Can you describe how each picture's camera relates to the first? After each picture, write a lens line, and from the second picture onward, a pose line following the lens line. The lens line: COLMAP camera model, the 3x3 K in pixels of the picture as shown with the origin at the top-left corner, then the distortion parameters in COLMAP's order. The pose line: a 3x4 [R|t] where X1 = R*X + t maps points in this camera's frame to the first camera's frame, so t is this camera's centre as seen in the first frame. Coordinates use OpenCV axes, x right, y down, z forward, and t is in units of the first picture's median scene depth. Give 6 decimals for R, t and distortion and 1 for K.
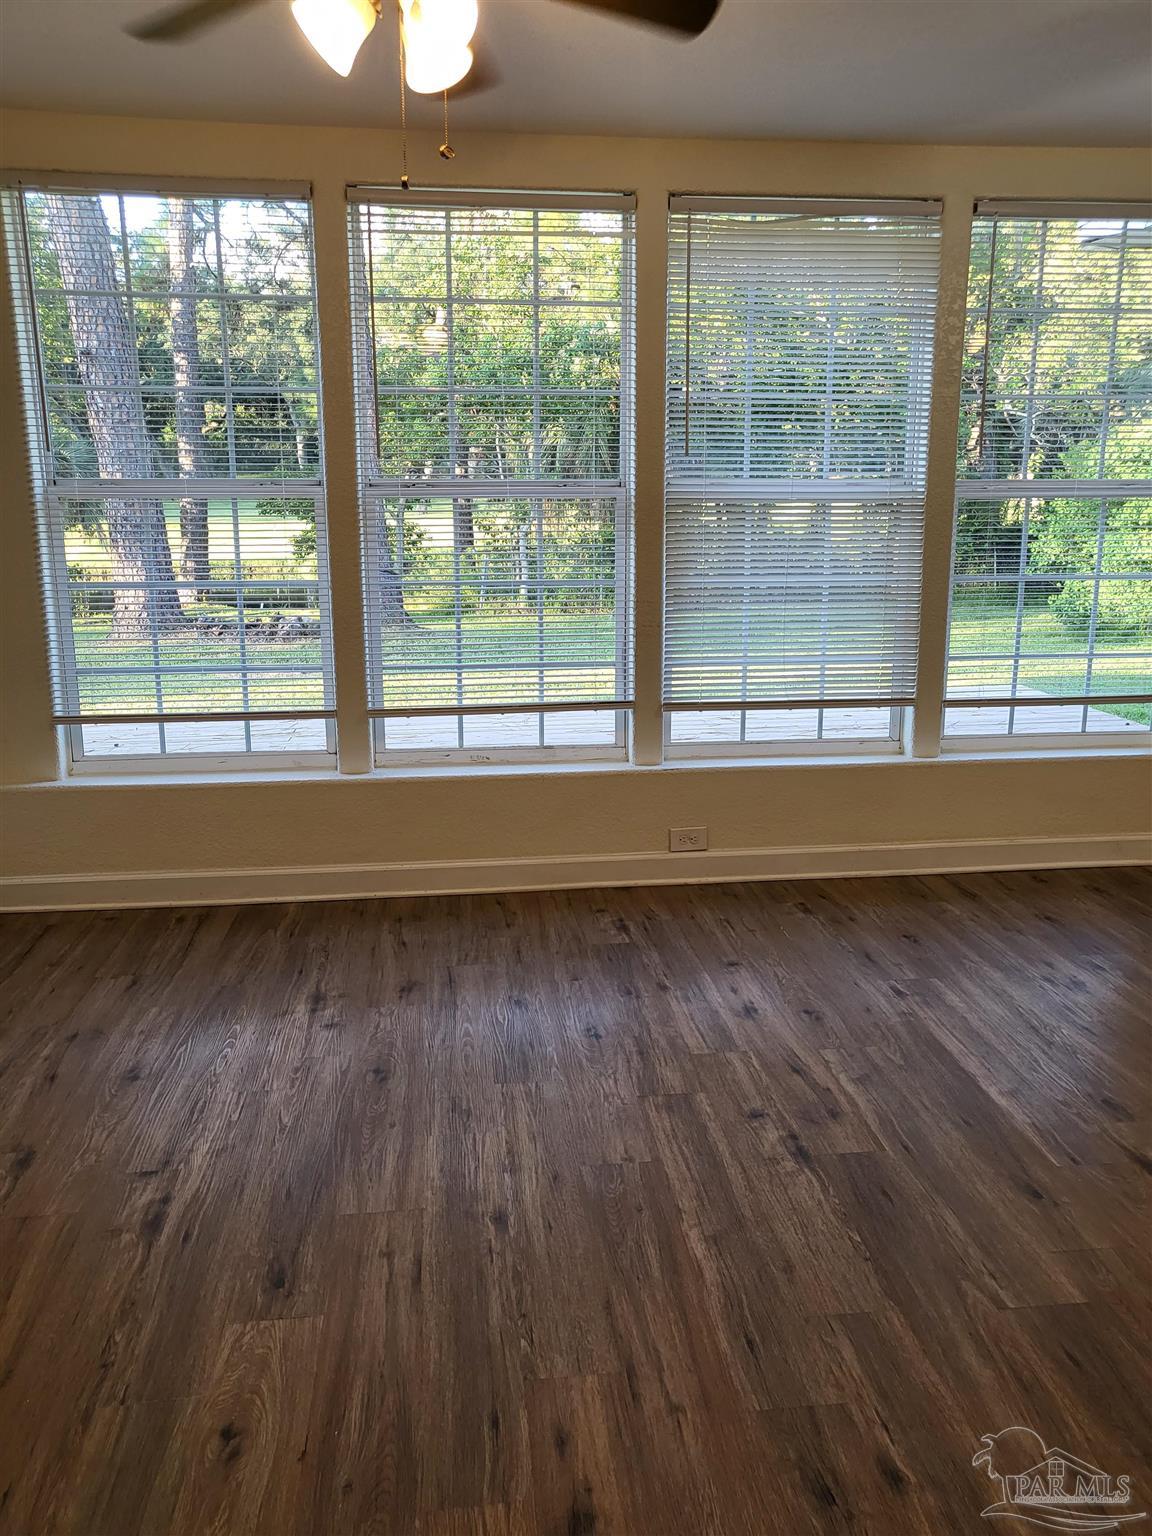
lens RADIAL K [[1163.5, 0, 579.4], [0, 1163.5, 755.6], [0, 0, 1]] dist [-0.007423, -0.001532]
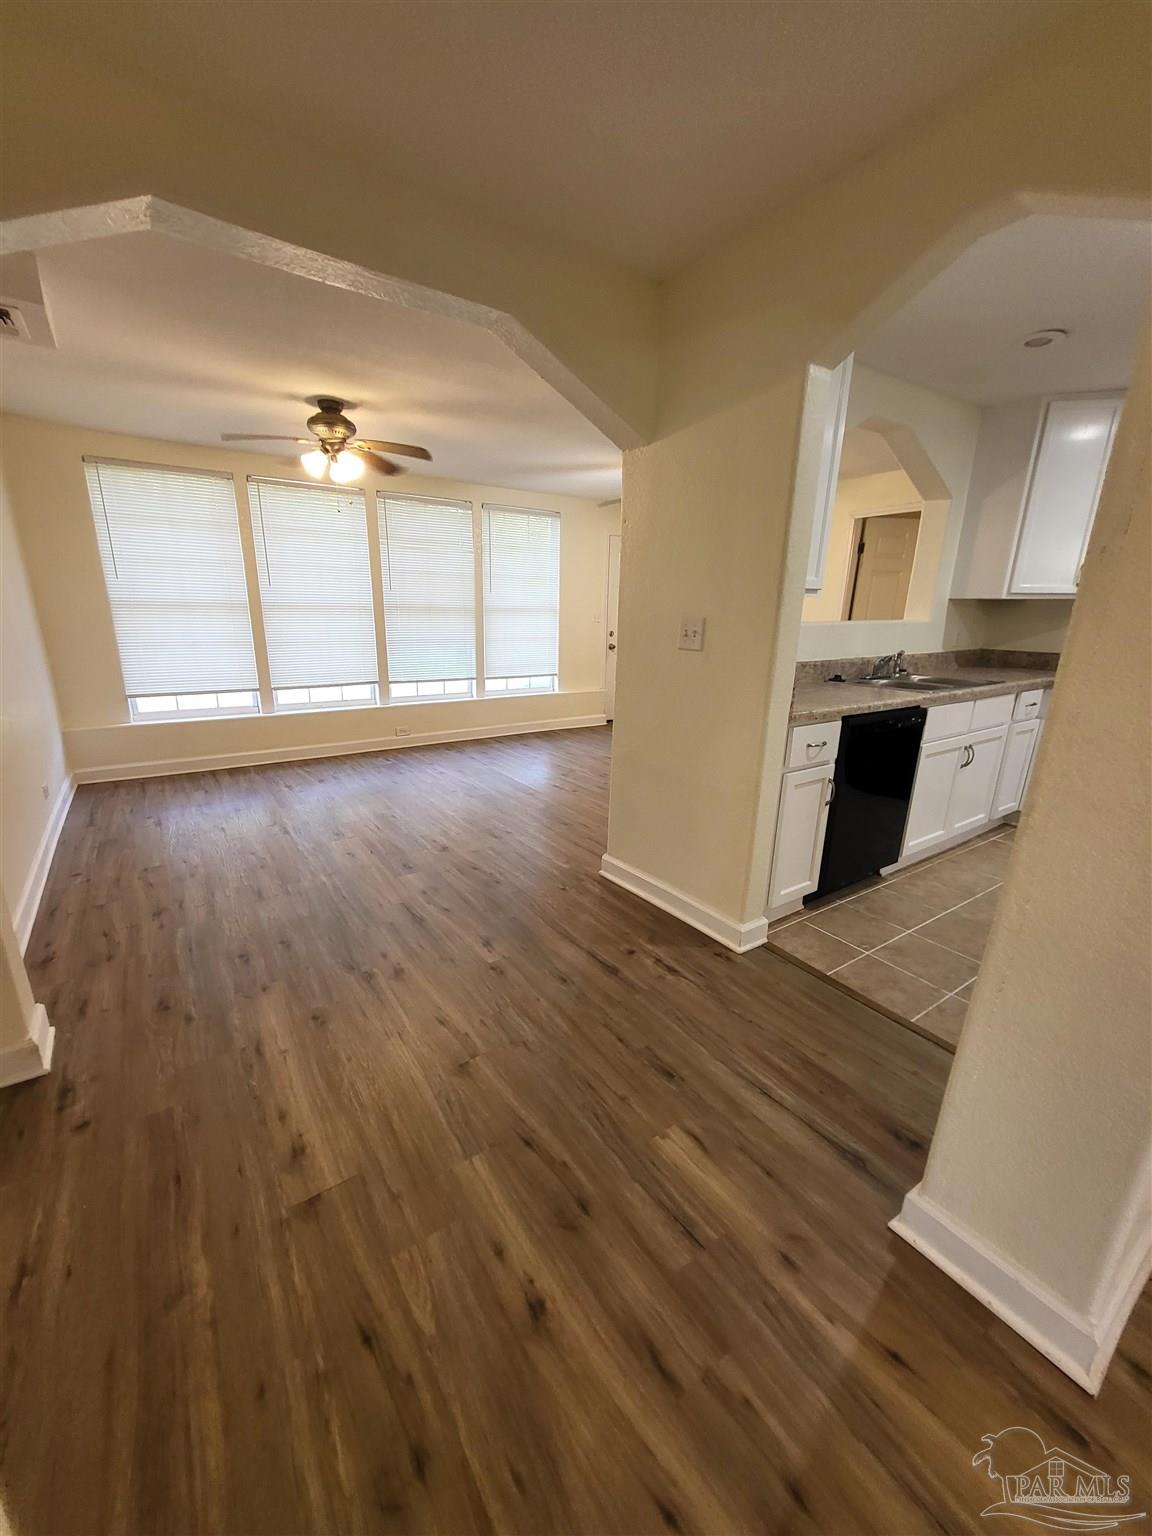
lens RADIAL K [[600.9, 0, 567.3], [0, 600.9, 778.2], [0, 0, 1]] dist [0.001546, 0.001457]
pose [[0.884738, -0.108390, 0.453310, -0.248577], [0.074043, 0.992918, 0.092902, 0.090599], [-0.460169, -0.048630, 0.886498, -0.511406]]
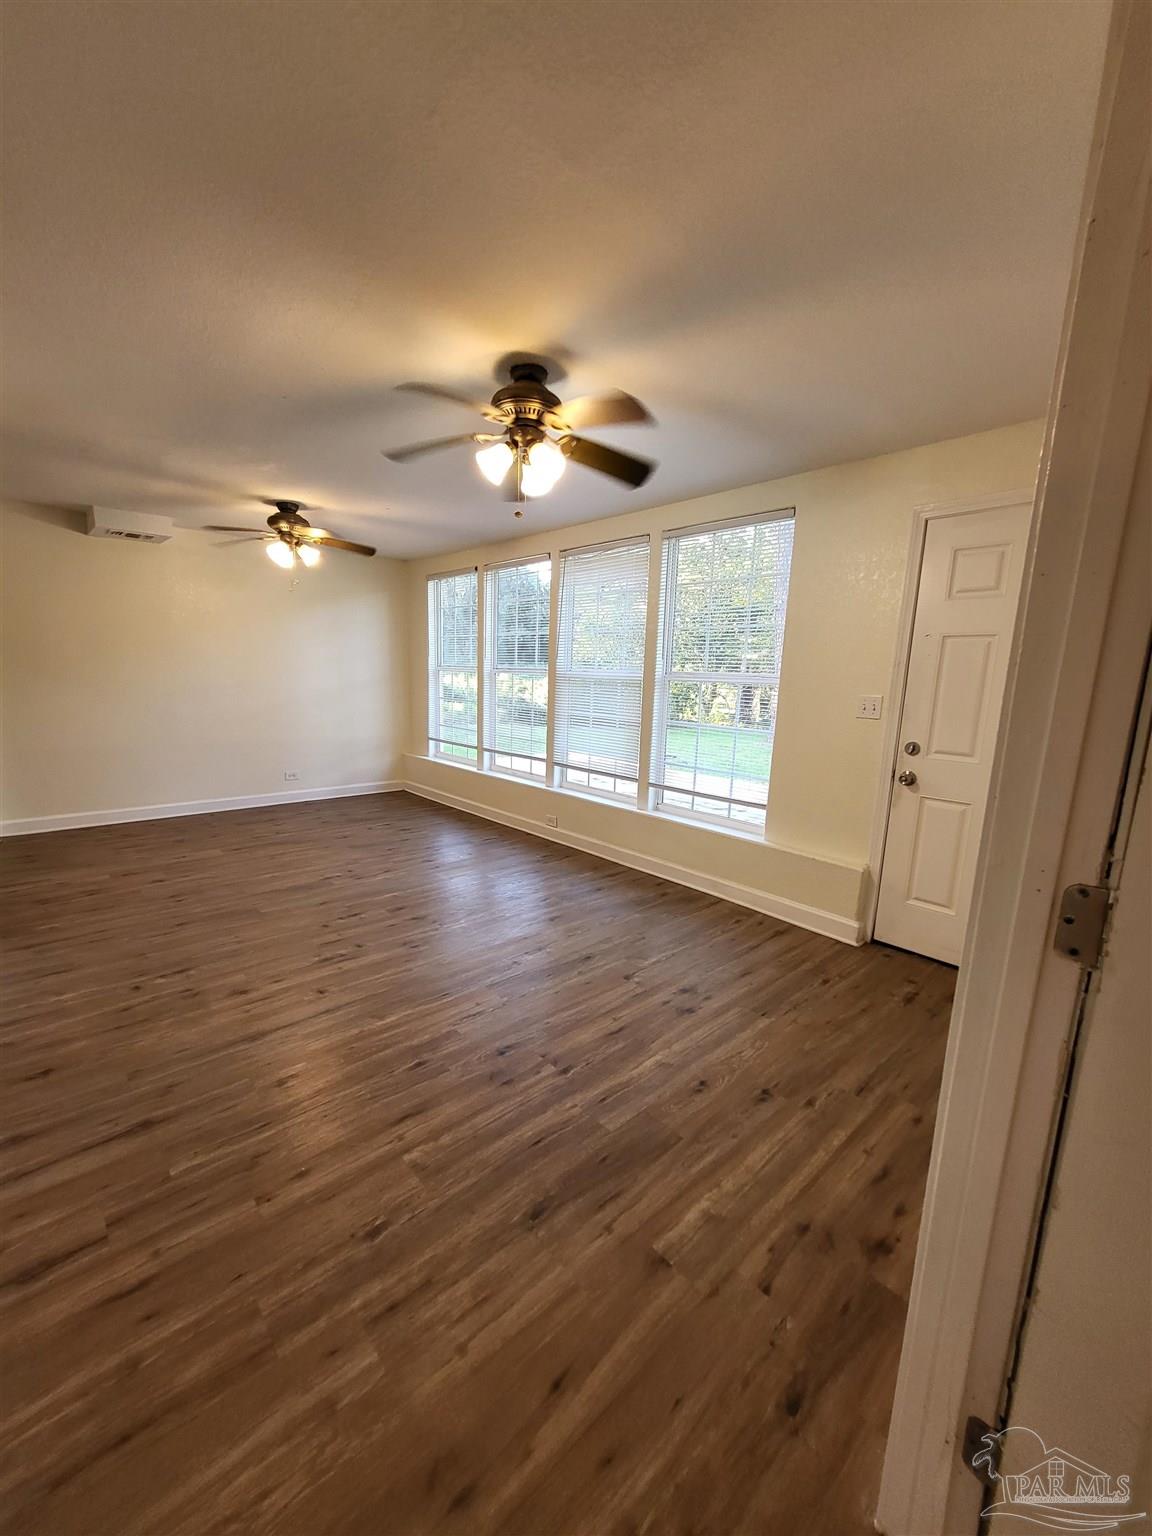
lens RADIAL K [[600.9, 0, 571.4], [0, 600.9, 783.6], [0, 0, 1]] dist [0.001546, 0.001457]
pose [[0.588642, 0.168557, -0.790626, 1.199463], [-0.202705, 0.977551, 0.057489, -0.089415], [0.782567, 0.126423, 0.609595, 0.320563]]
